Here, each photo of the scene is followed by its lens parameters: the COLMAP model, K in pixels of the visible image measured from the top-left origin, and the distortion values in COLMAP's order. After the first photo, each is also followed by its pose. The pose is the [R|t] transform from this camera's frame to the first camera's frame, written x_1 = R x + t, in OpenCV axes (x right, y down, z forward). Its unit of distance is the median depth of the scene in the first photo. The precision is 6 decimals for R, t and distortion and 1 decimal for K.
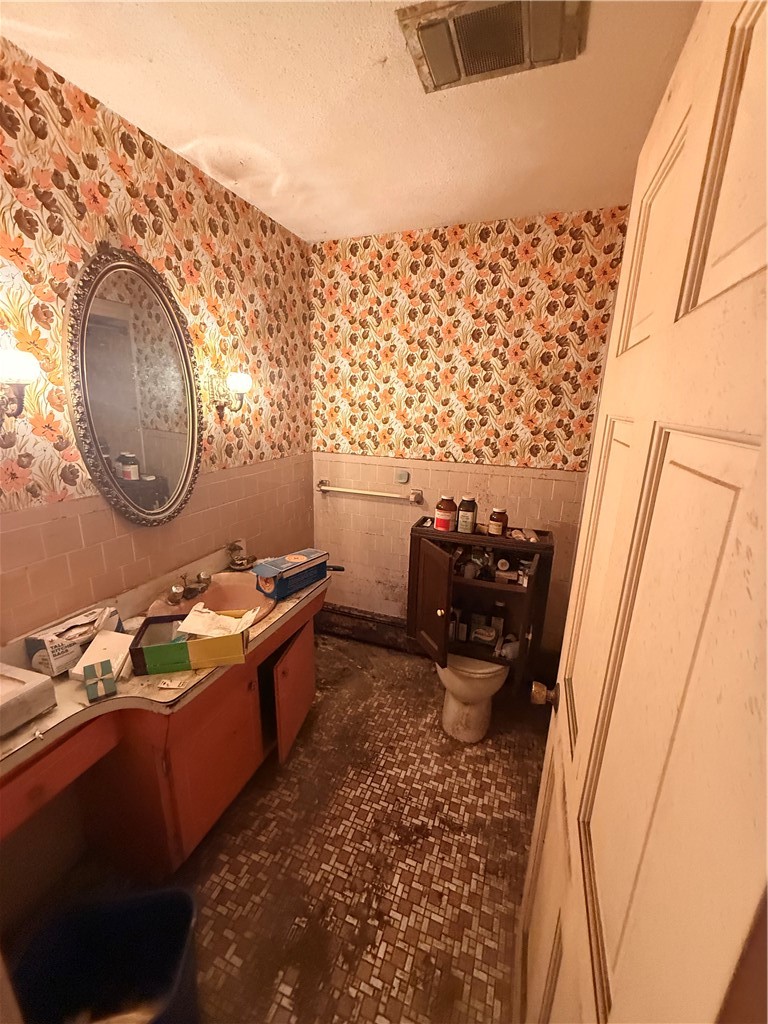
lens RADIAL K [[406.7, 0, 384.8], [0, 406.7, 508.3], [0, 0, 1]] dist [-0.000121, -0.000022]
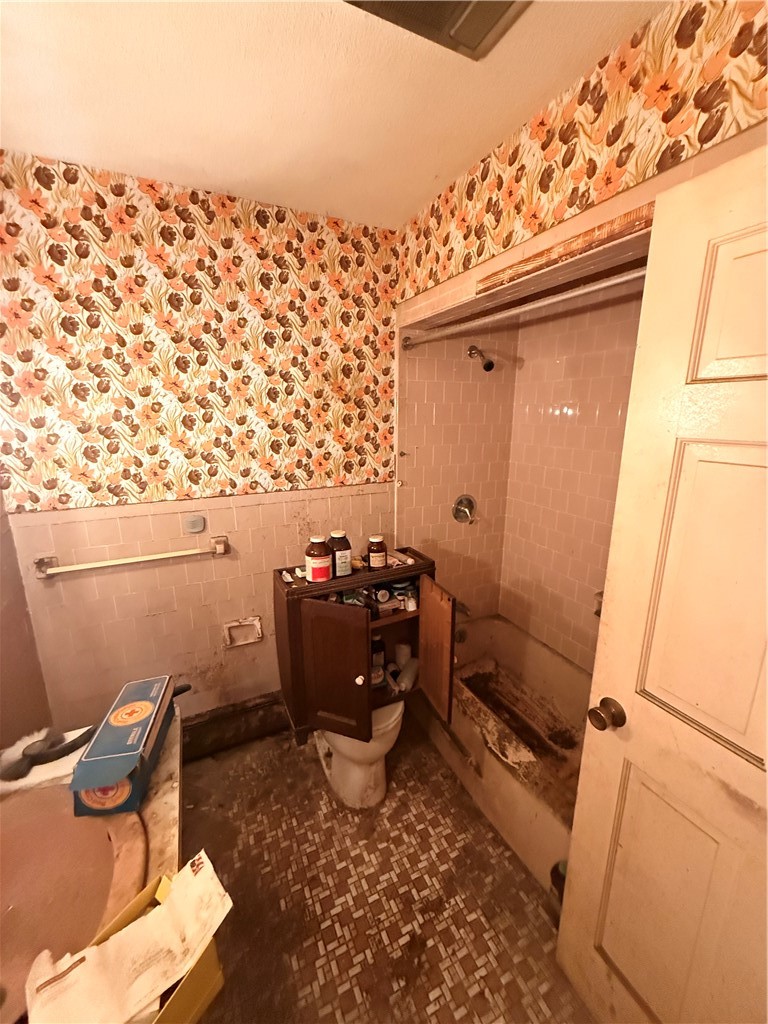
lens RADIAL K [[408.8, 0, 385.5], [0, 408.8, 508.5], [0, 0, 1]] dist [0.000271, 0.000345]
pose [[0.689381, -0.195064, 0.697641, -0.261725], [0.204914, 0.976240, 0.070475, -0.099325], [-0.694812, 0.094372, 0.712973, 0.275070]]
